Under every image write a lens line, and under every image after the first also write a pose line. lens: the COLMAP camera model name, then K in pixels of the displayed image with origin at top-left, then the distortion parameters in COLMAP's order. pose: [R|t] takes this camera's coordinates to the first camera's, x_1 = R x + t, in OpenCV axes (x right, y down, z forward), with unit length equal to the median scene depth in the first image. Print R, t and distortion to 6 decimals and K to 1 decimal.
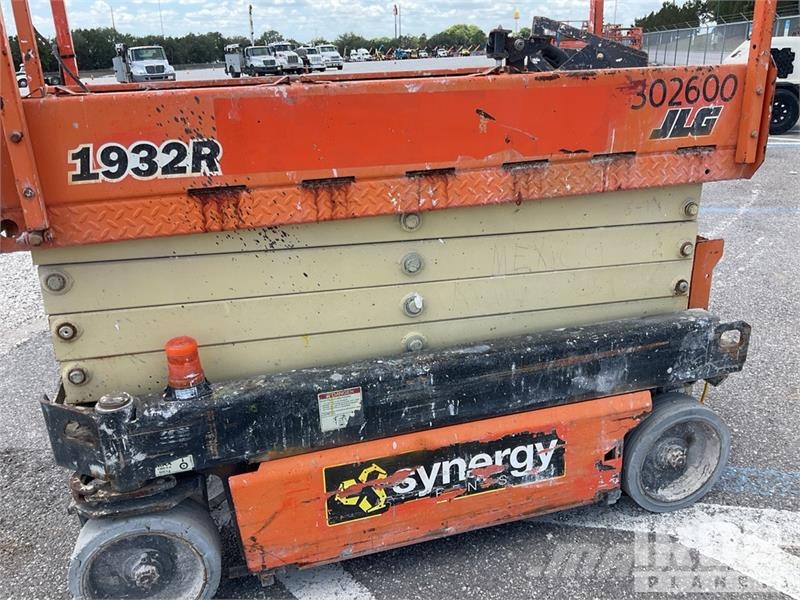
lens RADIAL K [[667.5, 0, 400.0], [0, 667.5, 300.0], [0, 0, 1]] dist [0.069832, -0.130987]
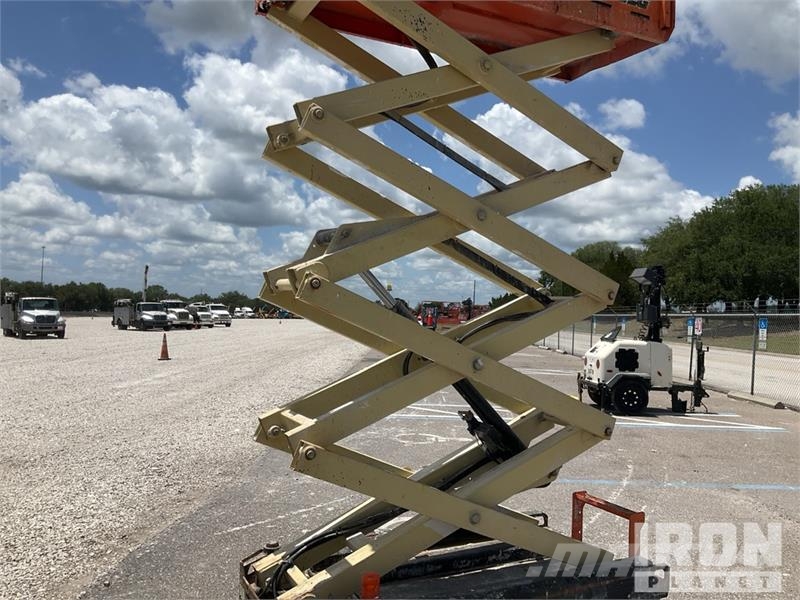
lens RADIAL K [[664.5, 0, 400.9], [0, 664.5, 295.1], [0, 0, 1]] dist [0.080058, -0.150739]
pose [[0.982143, 0.066774, 0.175888, -0.530644], [0.003845, 0.927576, -0.373616, 0.036385], [-0.188097, 0.367621, 0.910755, -0.720976]]
